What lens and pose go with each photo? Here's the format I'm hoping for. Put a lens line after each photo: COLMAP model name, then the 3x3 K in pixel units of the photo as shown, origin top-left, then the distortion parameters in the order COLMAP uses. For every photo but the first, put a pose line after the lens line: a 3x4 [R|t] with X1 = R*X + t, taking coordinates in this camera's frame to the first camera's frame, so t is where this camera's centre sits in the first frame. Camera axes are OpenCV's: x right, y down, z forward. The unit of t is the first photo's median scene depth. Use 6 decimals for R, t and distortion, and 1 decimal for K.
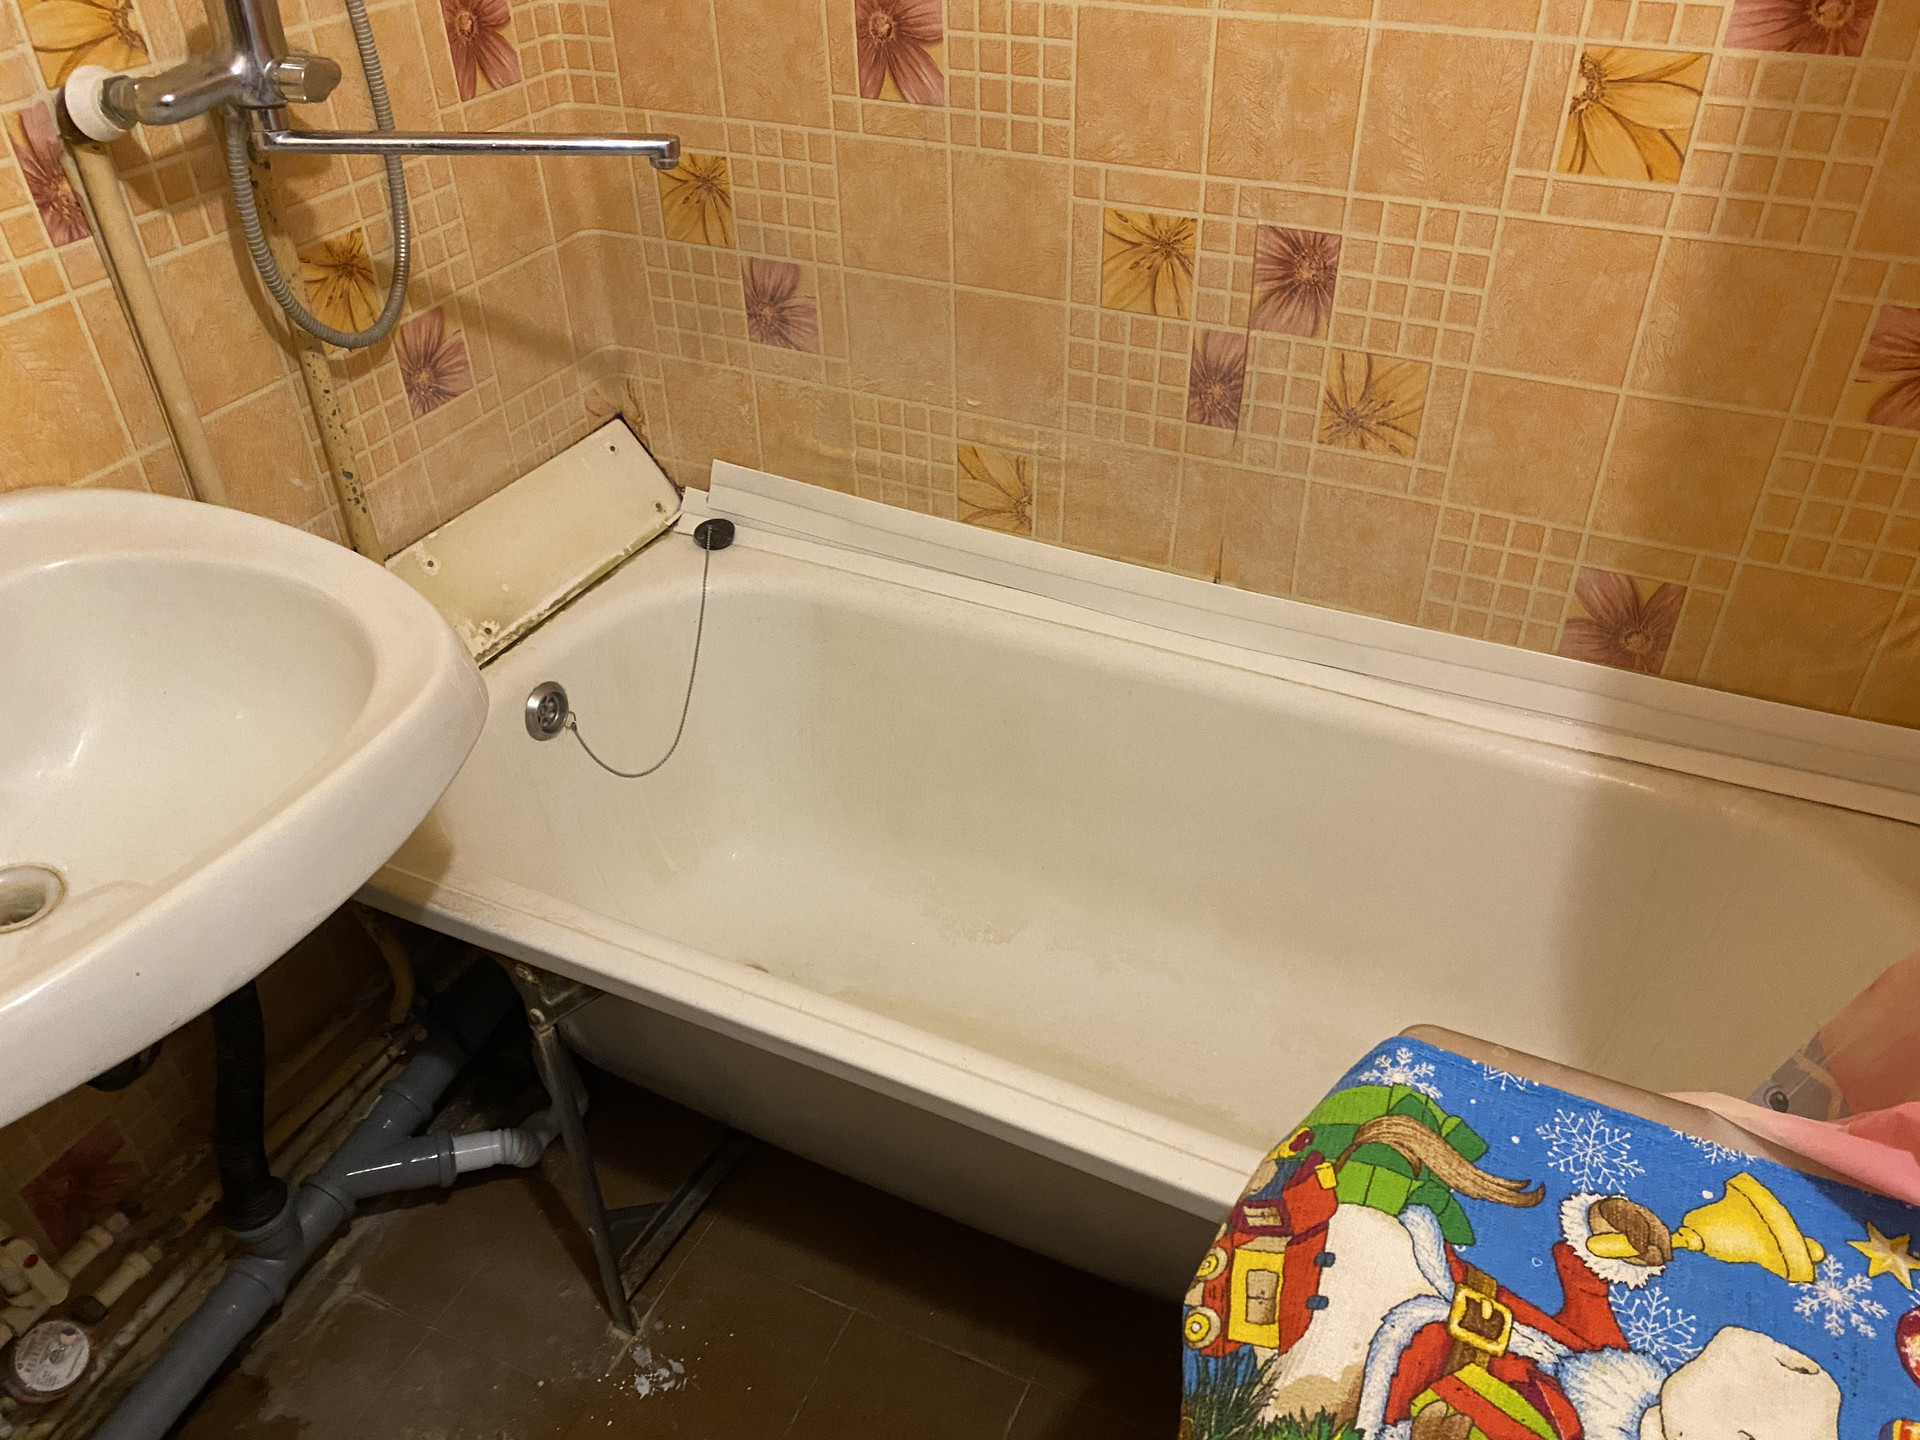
lens RADIAL K [[1459.4, 0, 962.1], [0, 1459.4, 719.5], [0, 0, 1]] dist [0.004446, -0.001183]
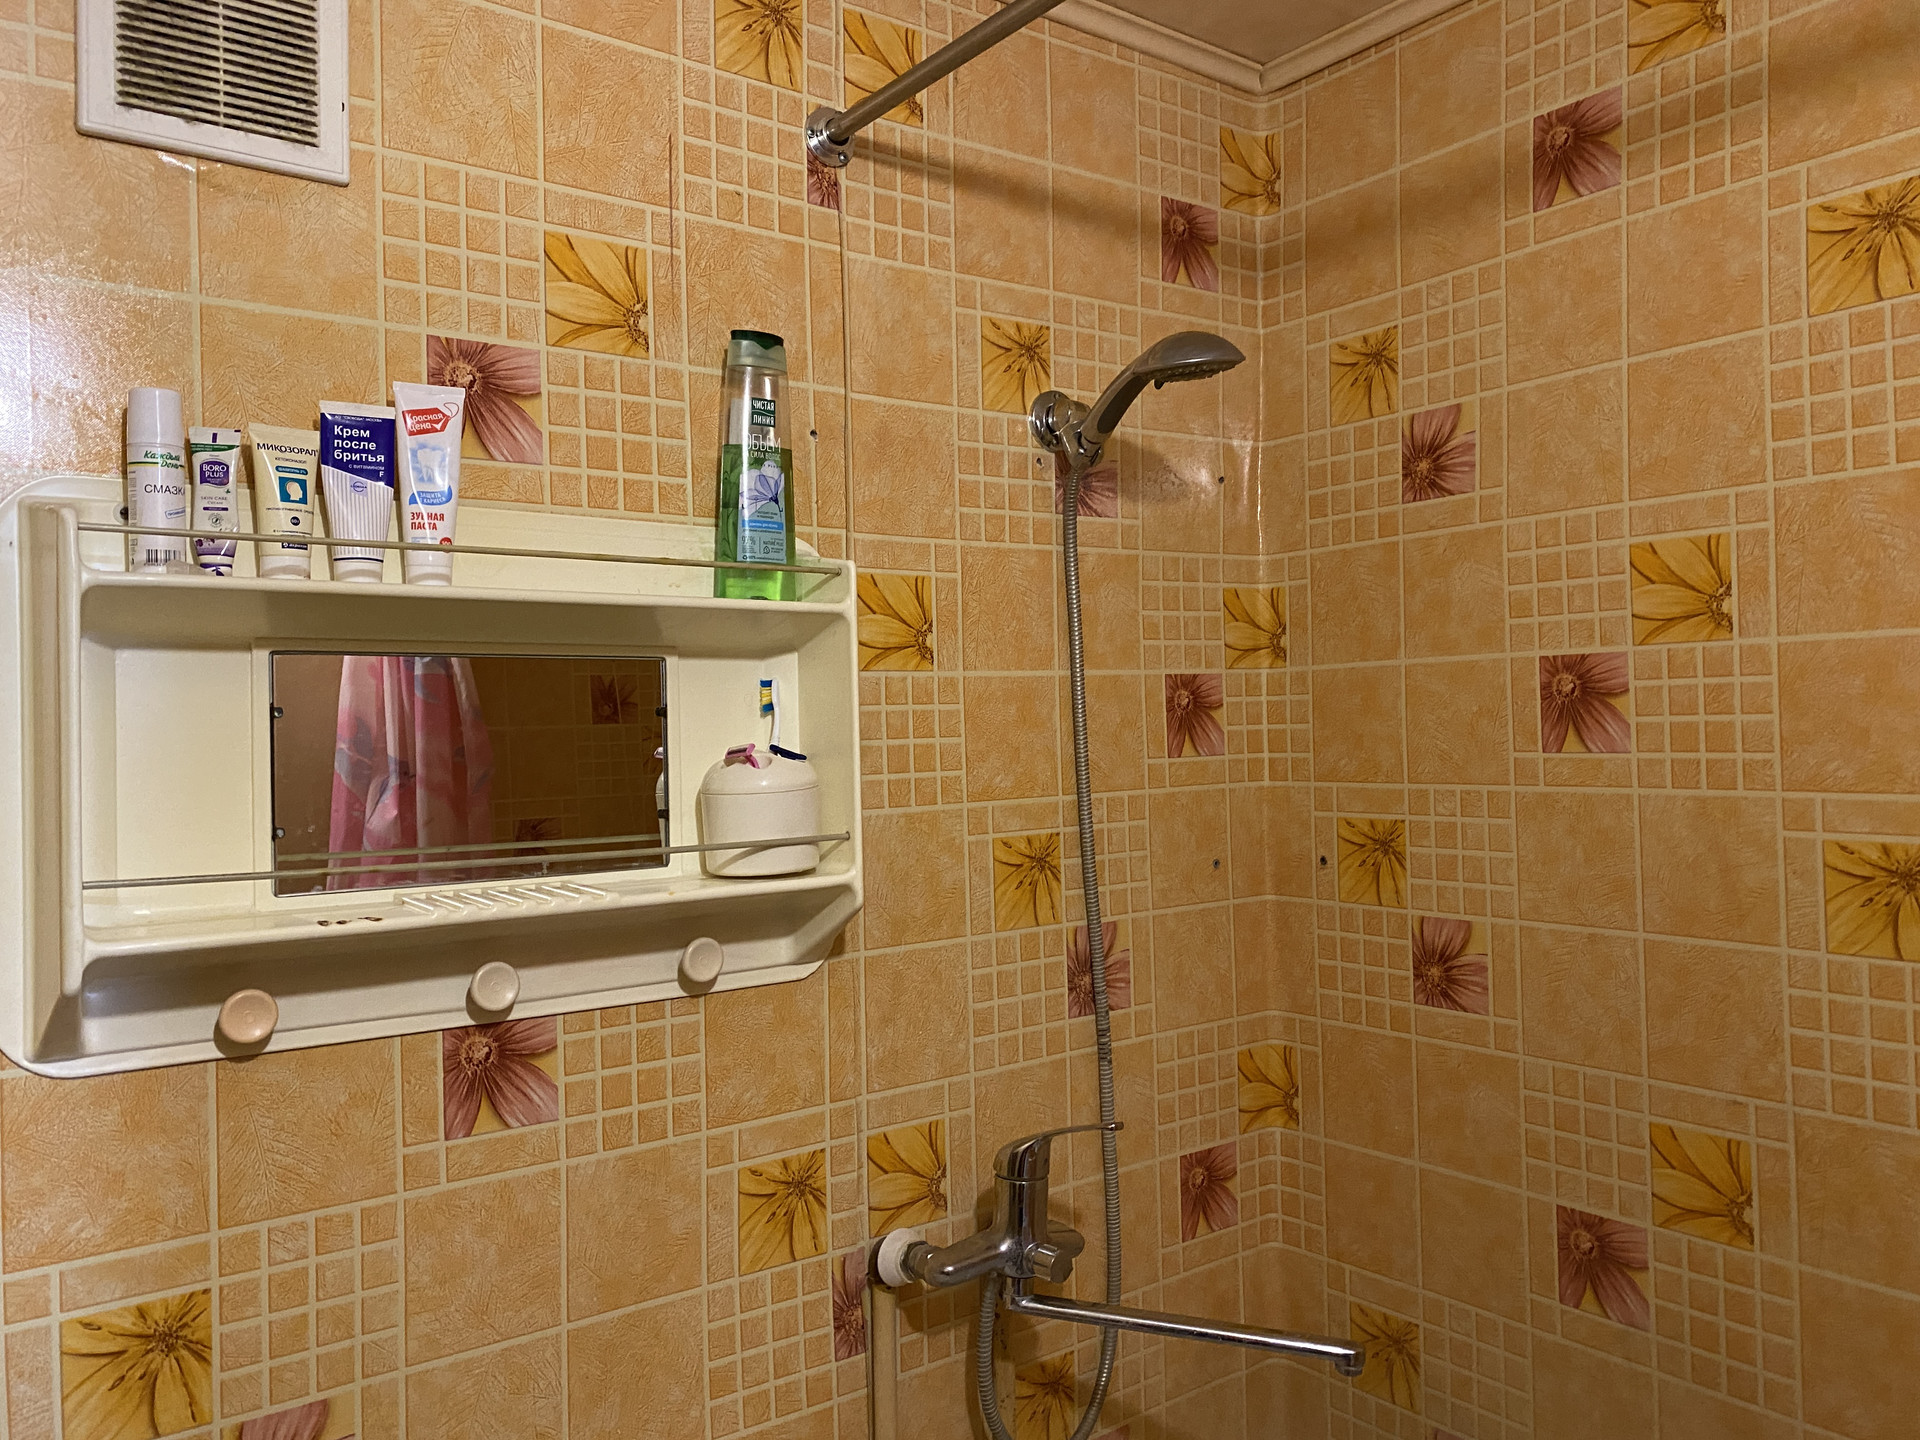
lens RADIAL K [[1459.4, 0, 958.1], [0, 1459.4, 718.1], [0, 0, 1]] dist [0.004446, -0.001183]
pose [[0.886843, -0.007558, -0.462010, 0.035191], [-0.268955, 0.804592, -0.529428, -0.114771], [0.375731, 0.593779, 0.711514, -0.131261]]
